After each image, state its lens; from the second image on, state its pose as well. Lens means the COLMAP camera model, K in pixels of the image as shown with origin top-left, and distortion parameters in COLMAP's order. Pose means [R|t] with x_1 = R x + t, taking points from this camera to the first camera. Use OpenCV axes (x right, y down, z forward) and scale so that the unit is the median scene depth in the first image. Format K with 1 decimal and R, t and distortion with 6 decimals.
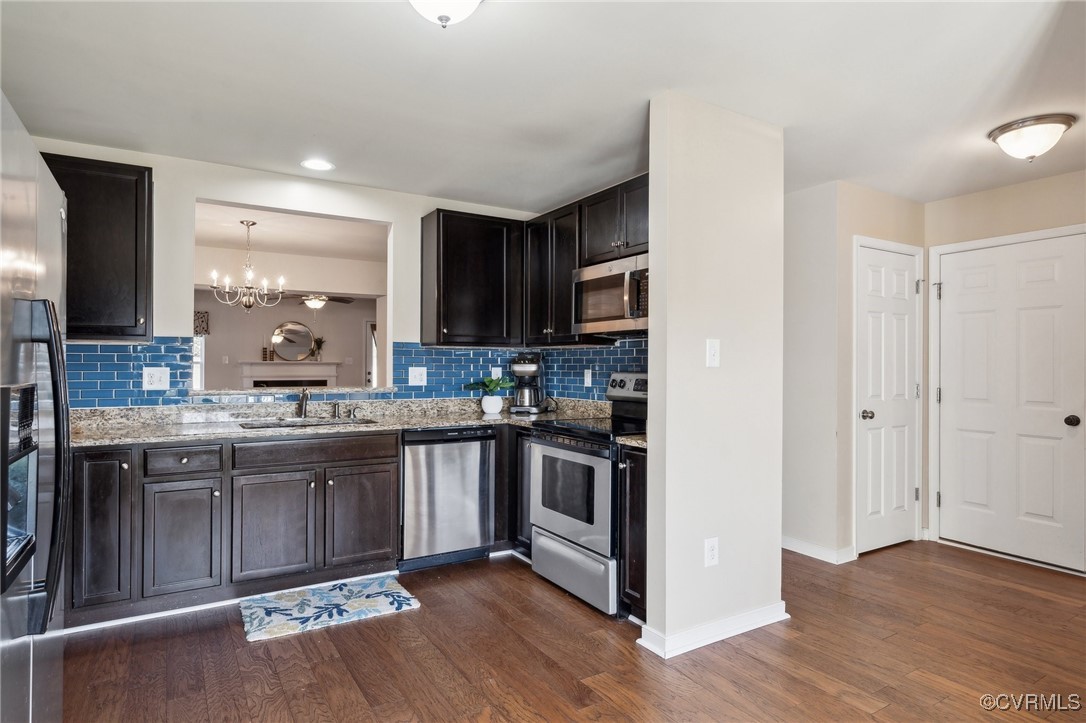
lens RADIAL K [[596.8, 0, 527.1], [0, 596.8, 361.2], [0, 0, 1]] dist [0.000724, 0.000770]
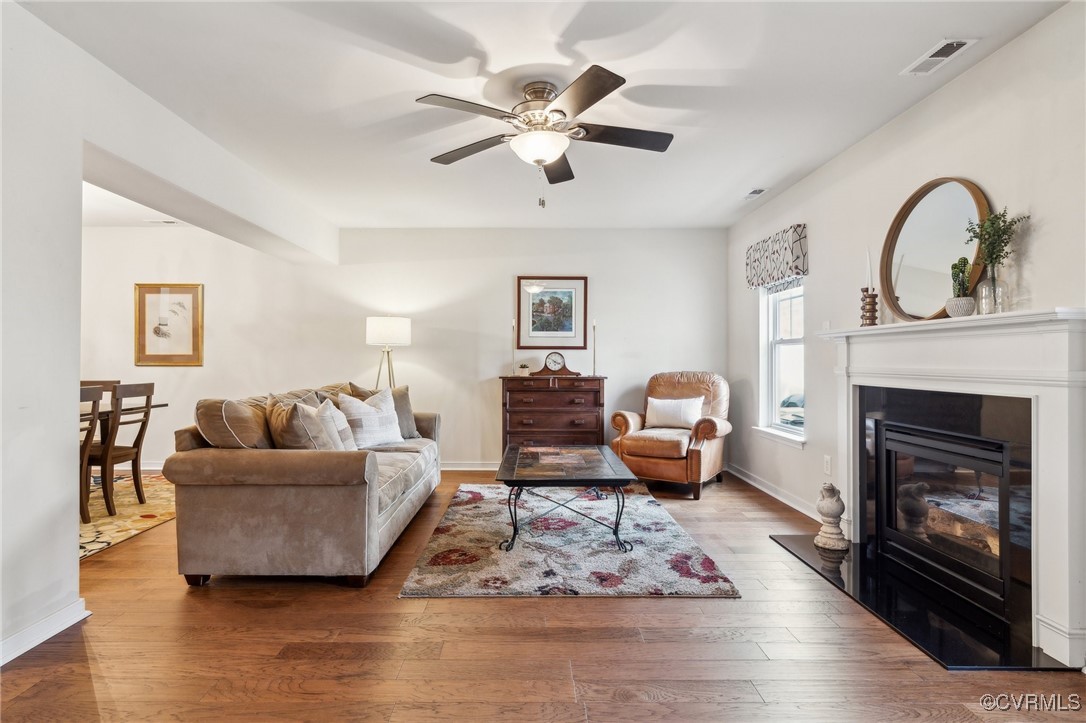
lens RADIAL K [[565.0, 0, 539.7], [0, 565.0, 353.8], [0, 0, 1]] dist [-0.000682, 0.000530]
pose [[-0.499792, -0.014486, -0.866024, -0.225271], [0.001380, 0.999846, -0.017521, 0.057002], [0.866144, -0.009952, -0.499695, 2.956707]]
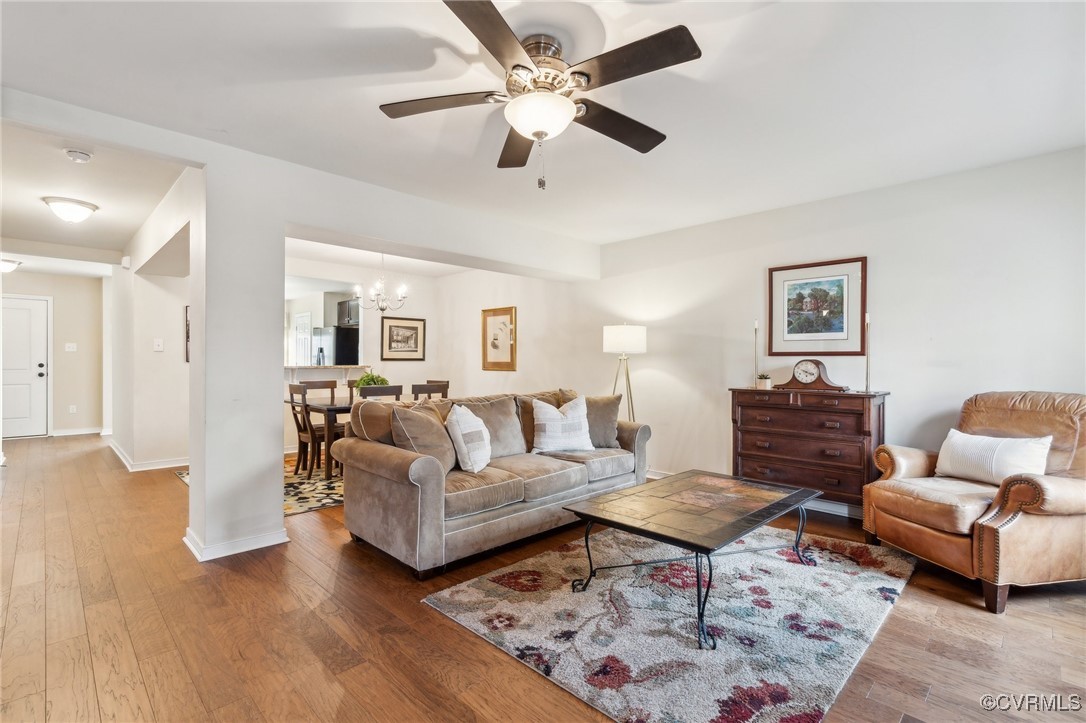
lens RADIAL K [[506.2, 0, 536.0], [0, 506.2, 361.5], [0, 0, 1]] dist [-0.003296, 0.000639]
pose [[-0.970516, -0.008227, -0.240898, -0.767834], [-0.006731, 0.999953, -0.007035, 0.040653], [0.240944, -0.005206, -0.970525, 3.132509]]
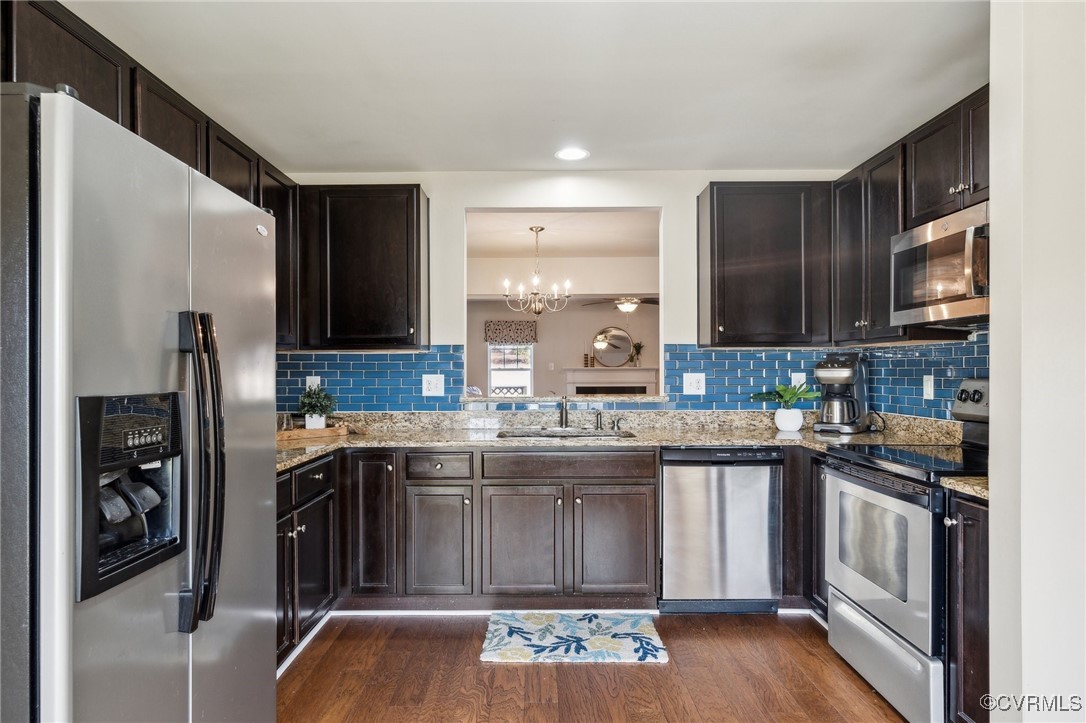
lens RADIAL K [[629.4, 0, 538.3], [0, 629.4, 369.4], [0, 0, 1]] dist [-0.000290, 0.001496]
pose [[0.859096, -0.007584, -0.511759, 0.101659], [0.010073, 0.999947, 0.002090, 0.000789], [0.511716, -0.006950, 0.859127, 0.139273]]
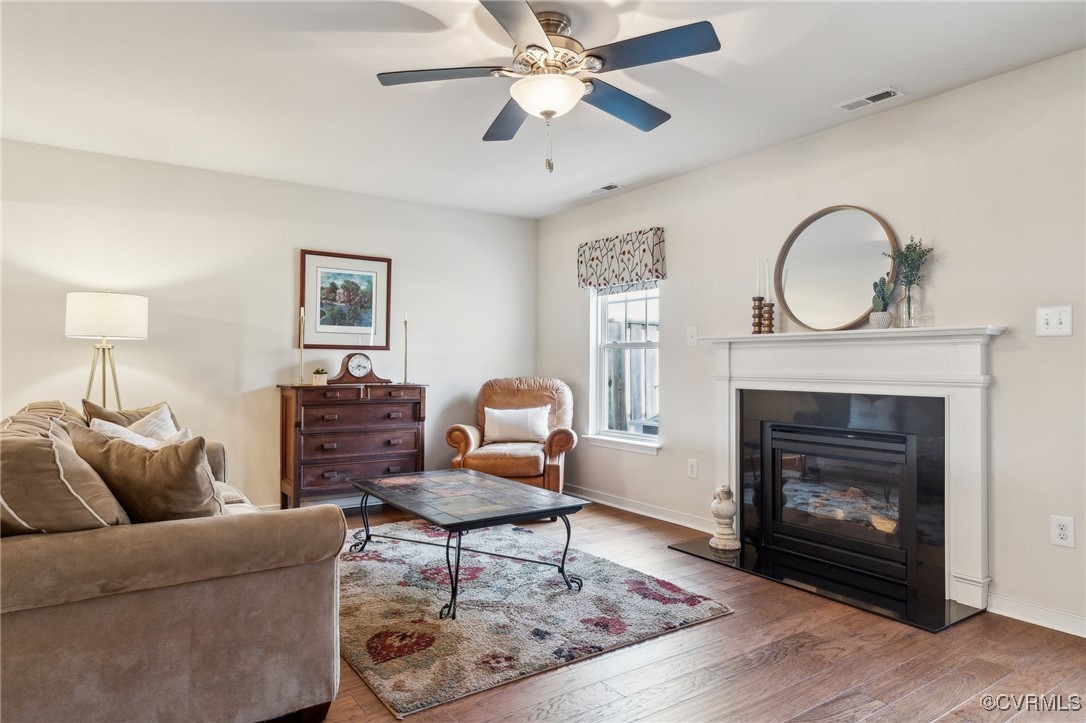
lens RADIAL K [[652.4, 0, 539.2], [0, 652.4, 351.7], [0, 0, 1]] dist [-0.001535, 0.002146]
pose [[0.066320, -0.022949, -0.997534, -0.191030], [0.000841, 0.999736, -0.022944, 0.054115], [0.997798, 0.000683, 0.066321, 2.502297]]
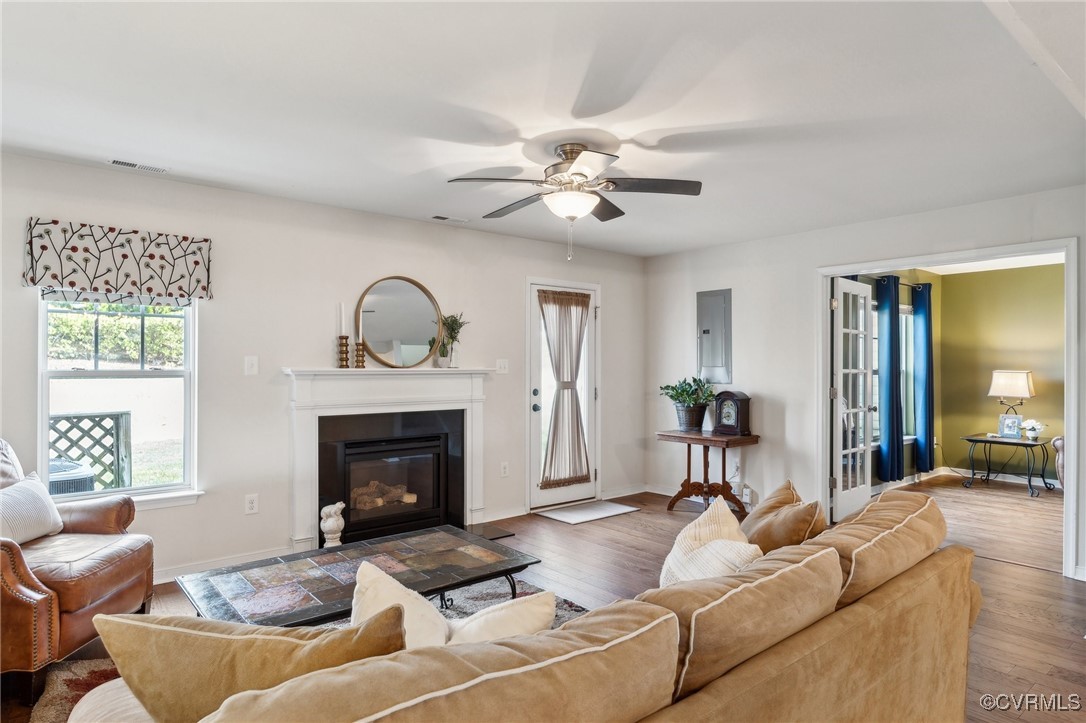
lens RADIAL K [[621.9, 0, 526.2], [0, 621.9, 364.9], [0, 0, 1]] dist [-0.001237, 0.000705]
pose [[0.990047, -0.003438, 0.140693, -1.110550], [0.002815, 0.999985, 0.004631, -0.012916], [-0.140707, -0.004189, 0.990042, 1.651091]]
